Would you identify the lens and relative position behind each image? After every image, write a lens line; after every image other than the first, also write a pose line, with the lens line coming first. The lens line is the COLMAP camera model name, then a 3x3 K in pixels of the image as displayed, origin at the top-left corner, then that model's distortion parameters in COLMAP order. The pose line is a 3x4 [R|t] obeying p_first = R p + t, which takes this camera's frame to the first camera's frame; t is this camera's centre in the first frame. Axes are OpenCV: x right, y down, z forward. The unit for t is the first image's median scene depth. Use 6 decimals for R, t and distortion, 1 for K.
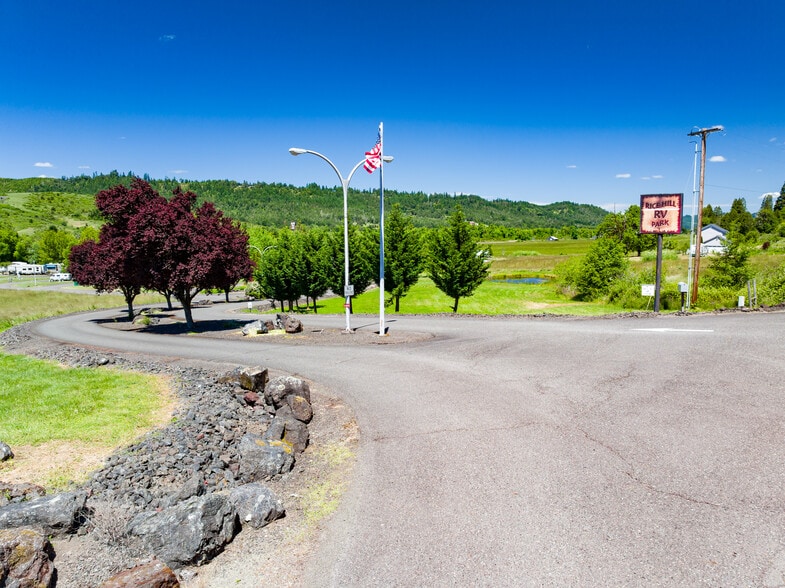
lens RADIAL K [[553.3, 0, 392.5], [0, 553.3, 294.0], [0, 0, 1]] dist [-0.058620, 0.032315]
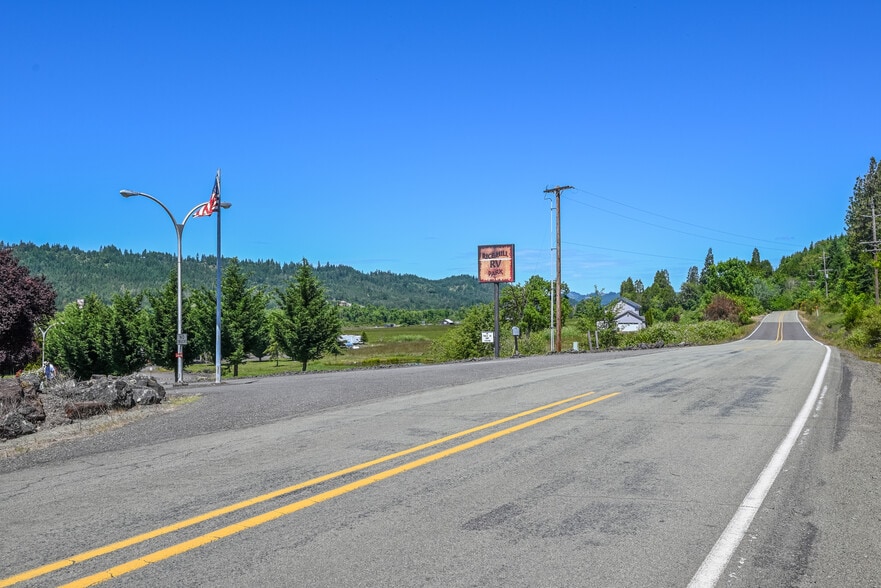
lens RADIAL K [[763.9, 0, 440.5], [0, 763.9, 294.0], [0, 0, 1]] dist [0.063893, -0.207447]
pose [[0.964480, 0.002208, 0.264148, 0.000293], [0.035123, 0.990014, -0.136520, 0.061738], [-0.261812, 0.140949, 0.954771, -0.209724]]
